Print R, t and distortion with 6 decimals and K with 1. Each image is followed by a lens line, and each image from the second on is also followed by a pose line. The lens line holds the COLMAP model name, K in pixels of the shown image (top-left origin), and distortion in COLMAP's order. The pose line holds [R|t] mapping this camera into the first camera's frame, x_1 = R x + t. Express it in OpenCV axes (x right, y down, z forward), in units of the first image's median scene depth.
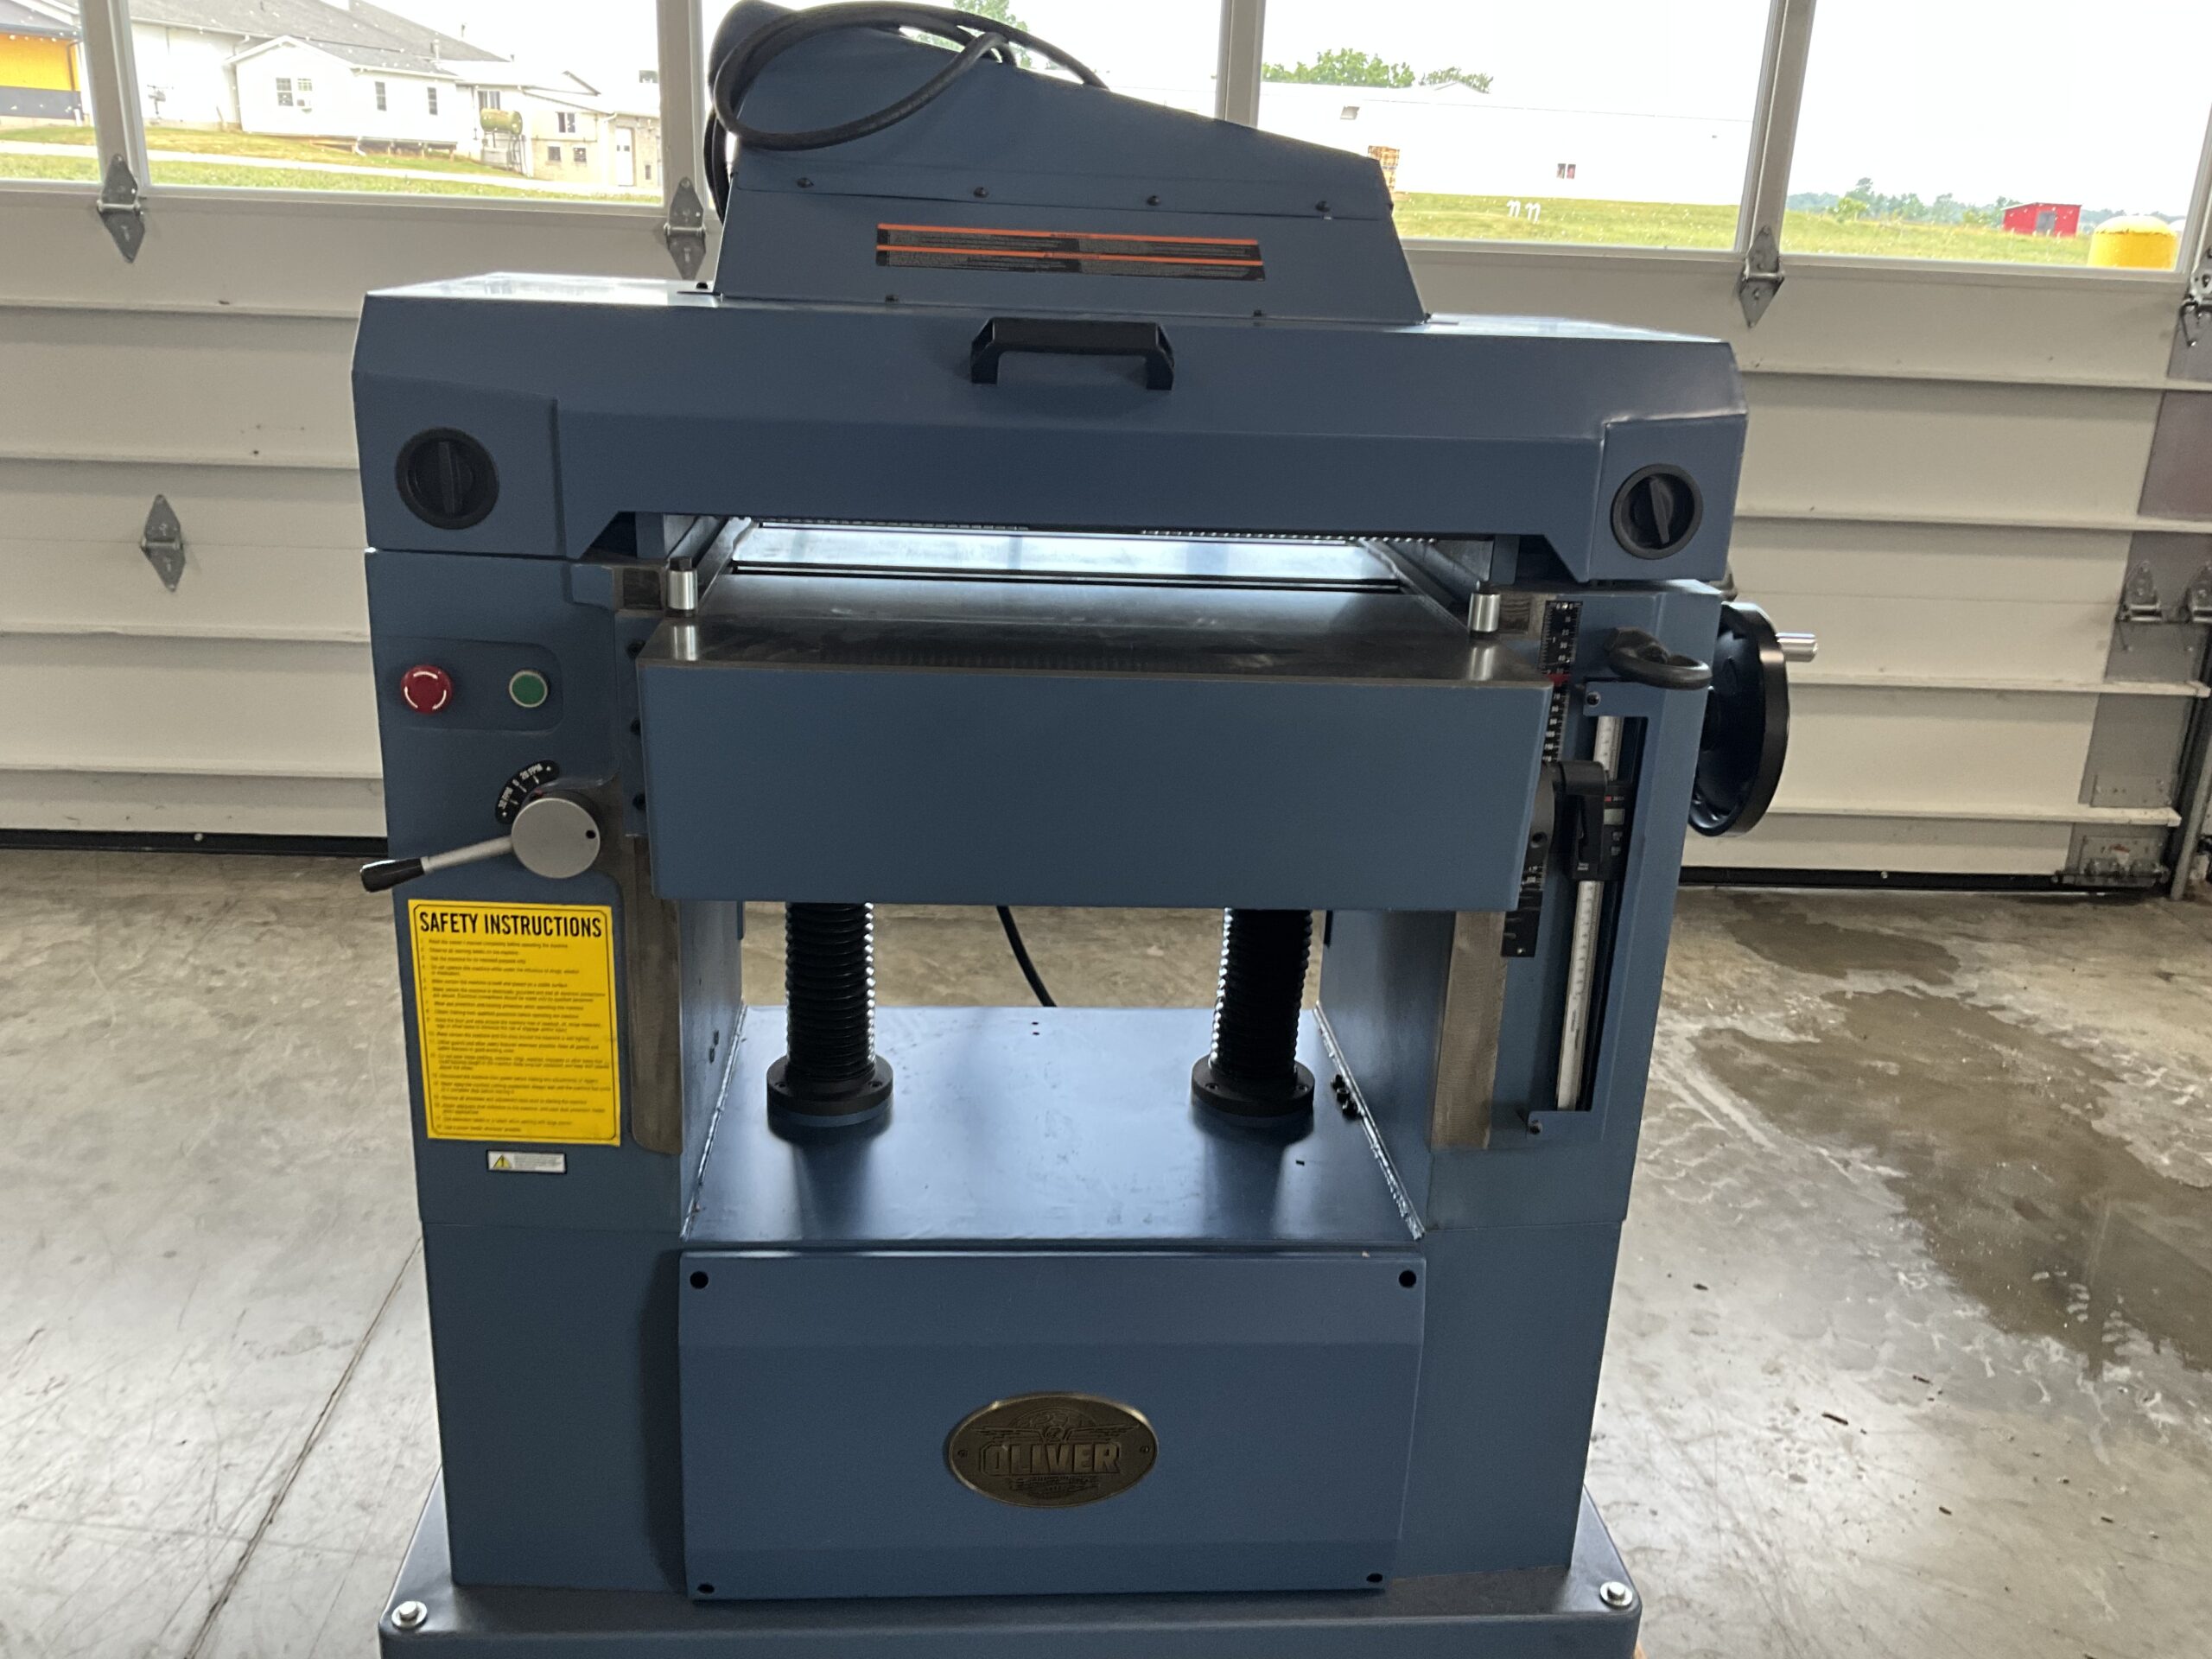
lens RADIAL K [[1844.8, 0, 1102.0], [0, 1844.8, 834.8], [0, 0, 1]] dist [-0.000877, -0.017821]
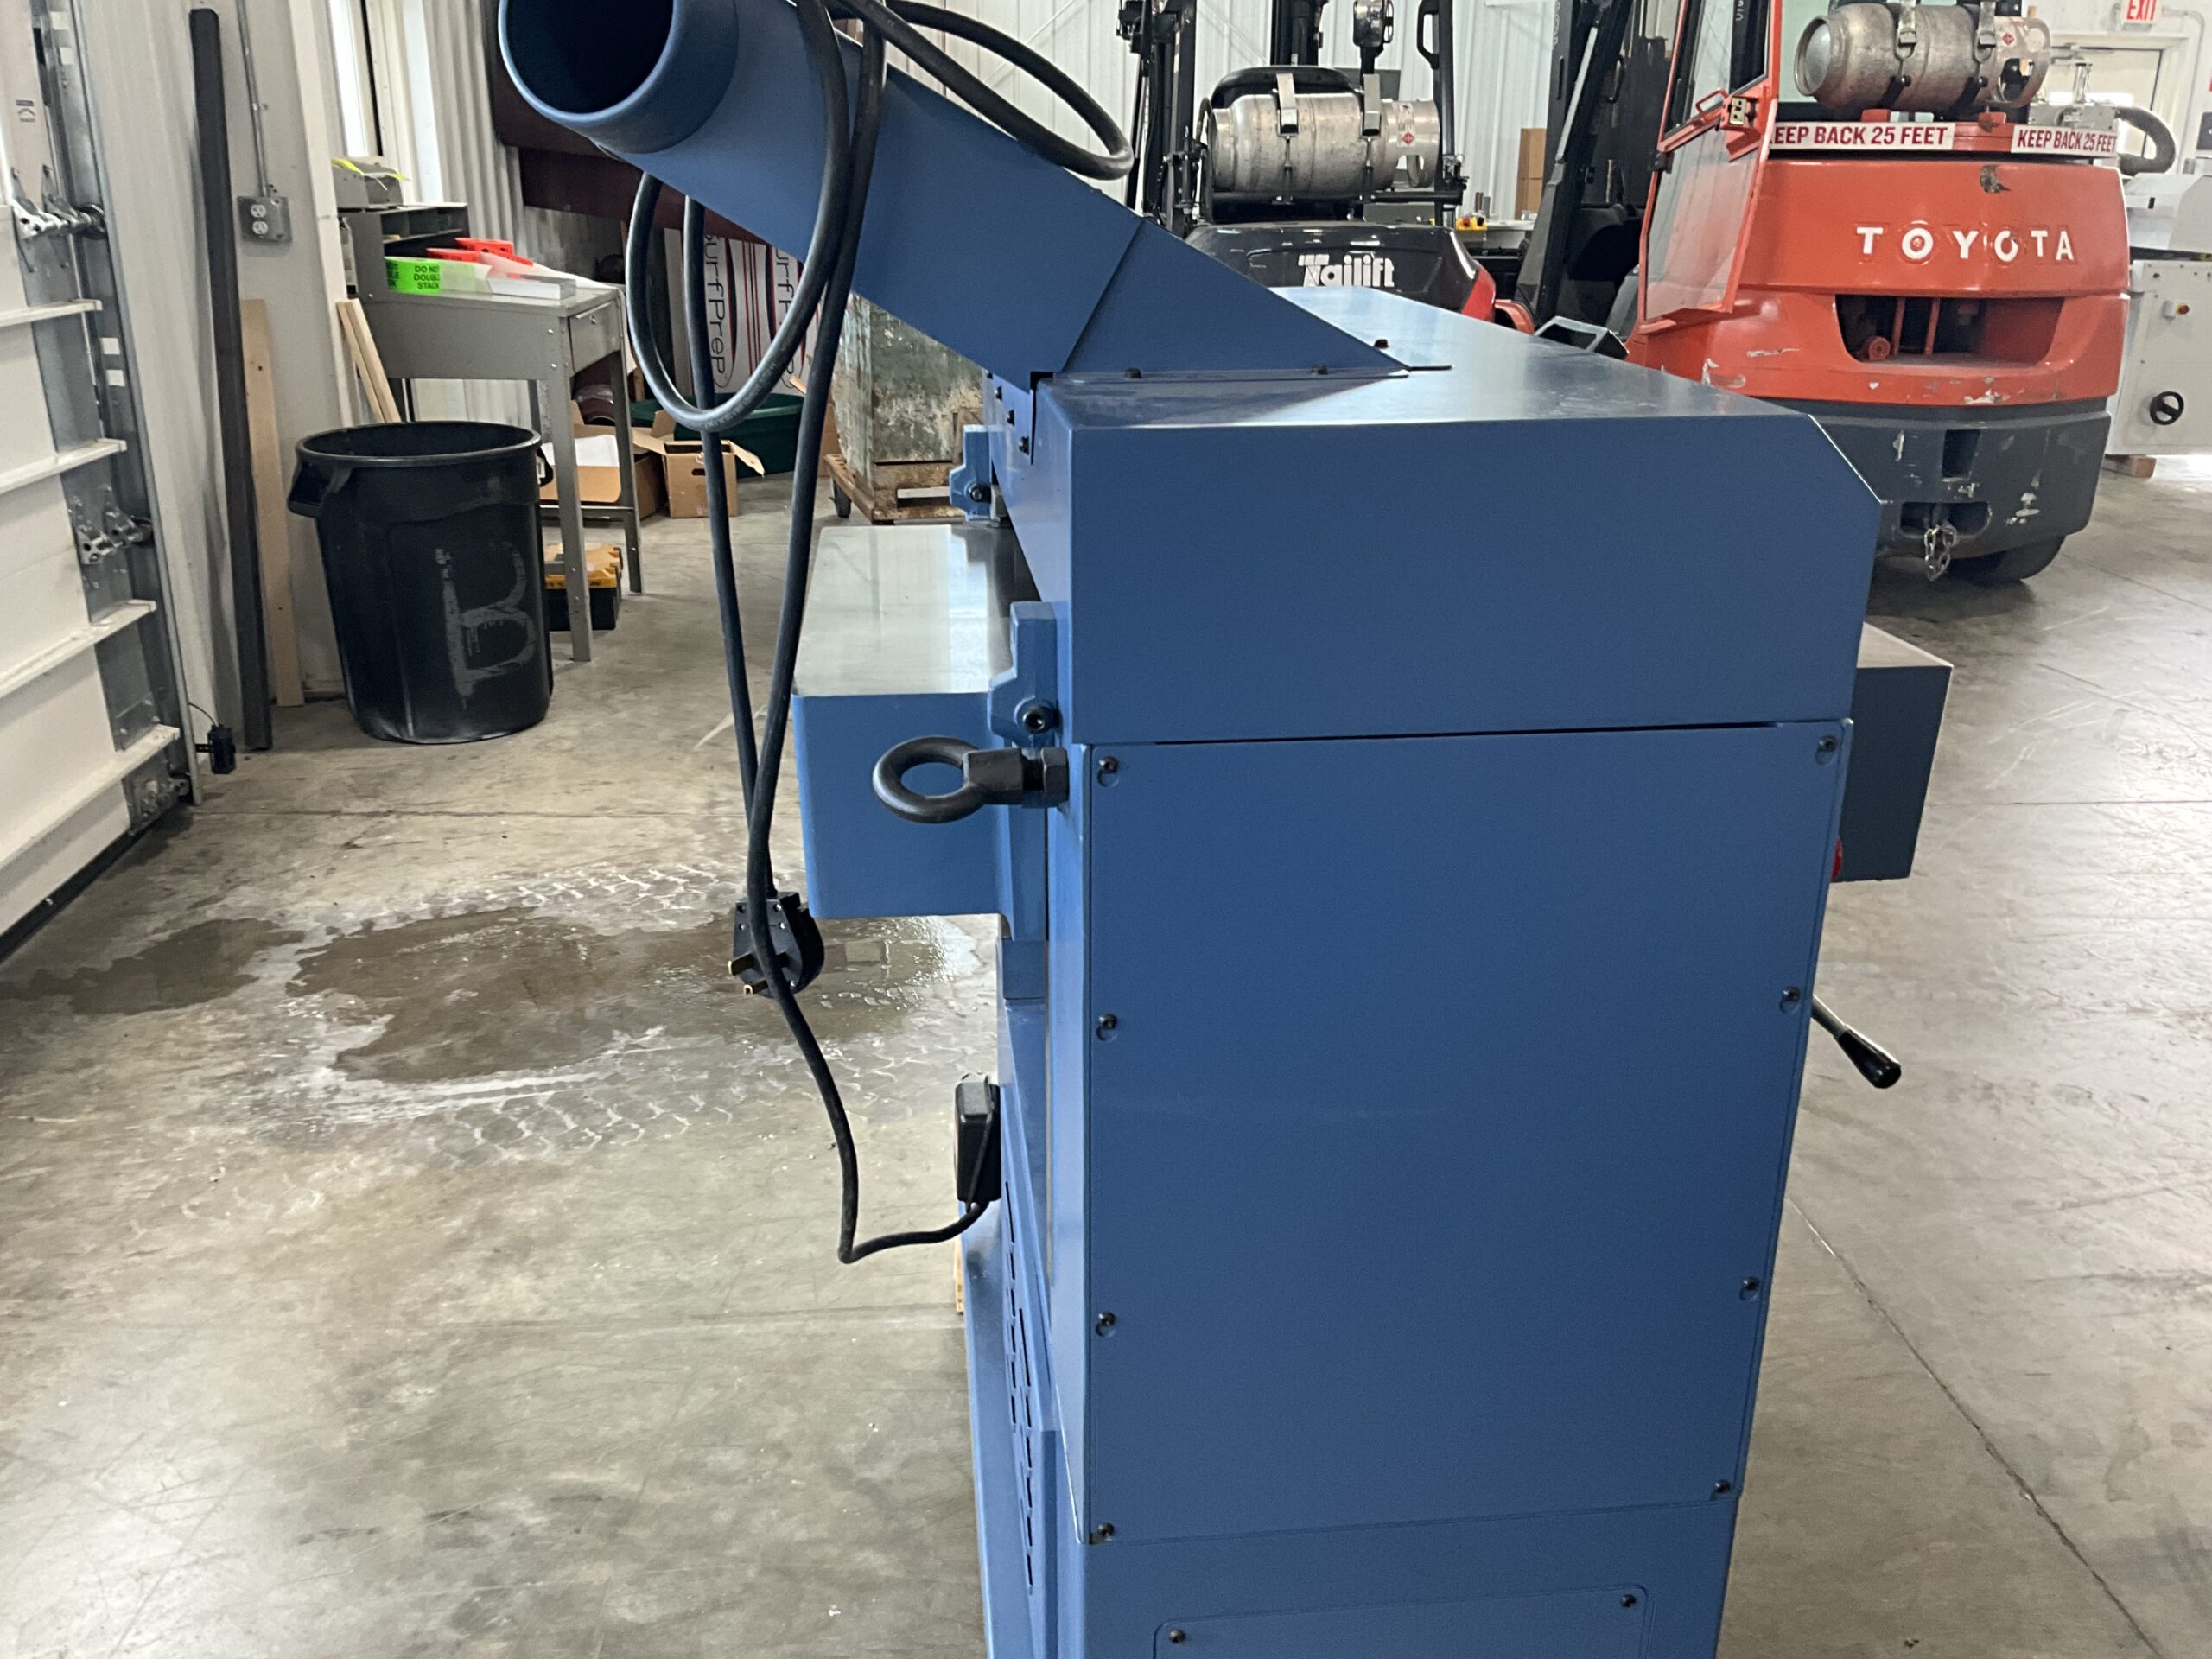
lens RADIAL K [[1844.8, 0, 1103.3], [0, 1844.8, 828.8], [0, 0, 1]] dist [-0.000877, -0.017821]
pose [[-0.064575, -0.377354, 0.923815, -0.486008], [0.303962, 0.874319, 0.378383, -0.222903], [-0.950493, 0.305239, 0.058242, 0.534630]]
